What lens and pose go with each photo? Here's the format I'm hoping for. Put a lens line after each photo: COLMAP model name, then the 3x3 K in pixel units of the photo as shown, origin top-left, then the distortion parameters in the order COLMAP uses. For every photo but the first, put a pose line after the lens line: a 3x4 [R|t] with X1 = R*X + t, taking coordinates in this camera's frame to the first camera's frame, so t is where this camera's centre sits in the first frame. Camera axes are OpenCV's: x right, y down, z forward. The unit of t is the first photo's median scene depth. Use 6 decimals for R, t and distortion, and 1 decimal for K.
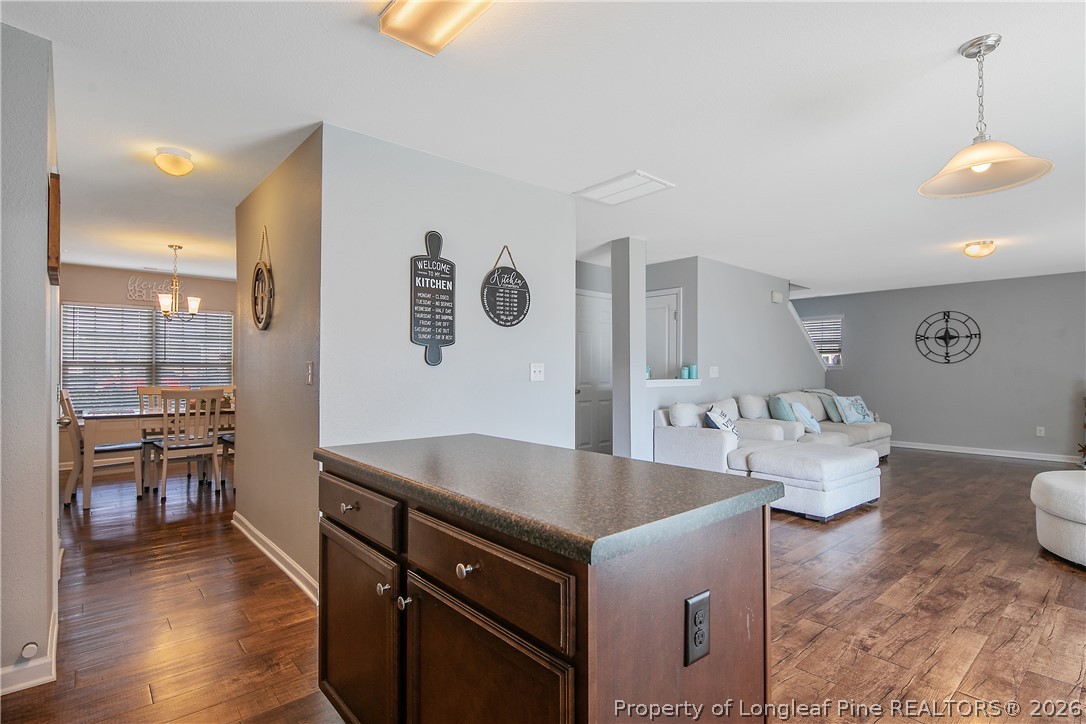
lens RADIAL K [[530.7, 0, 537.7], [0, 530.7, 365.4], [0, 0, 1]] dist [0.005469, -0.005137]
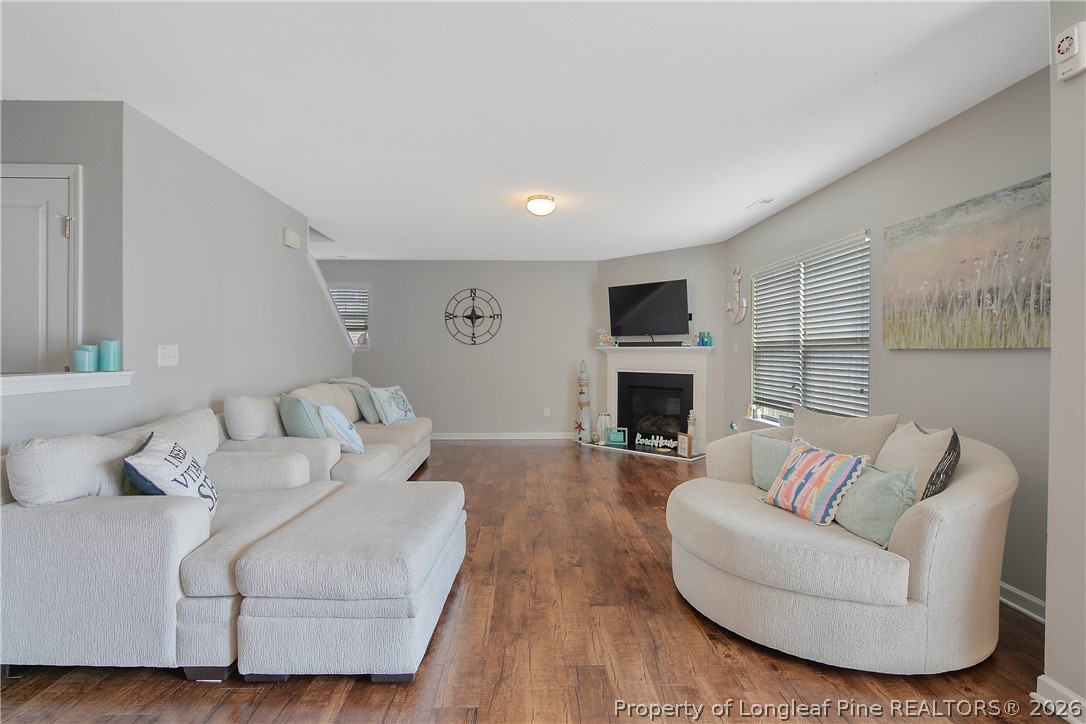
lens RADIAL K [[530.7, 0, 536.4], [0, 530.7, 356.1], [0, 0, 1]] dist [0.005469, -0.005137]
pose [[0.644386, -0.005393, 0.764682, 0.172466], [-0.006794, 0.999895, 0.012777, 0.004324], [-0.764670, -0.013428, 0.644282, 0.414826]]
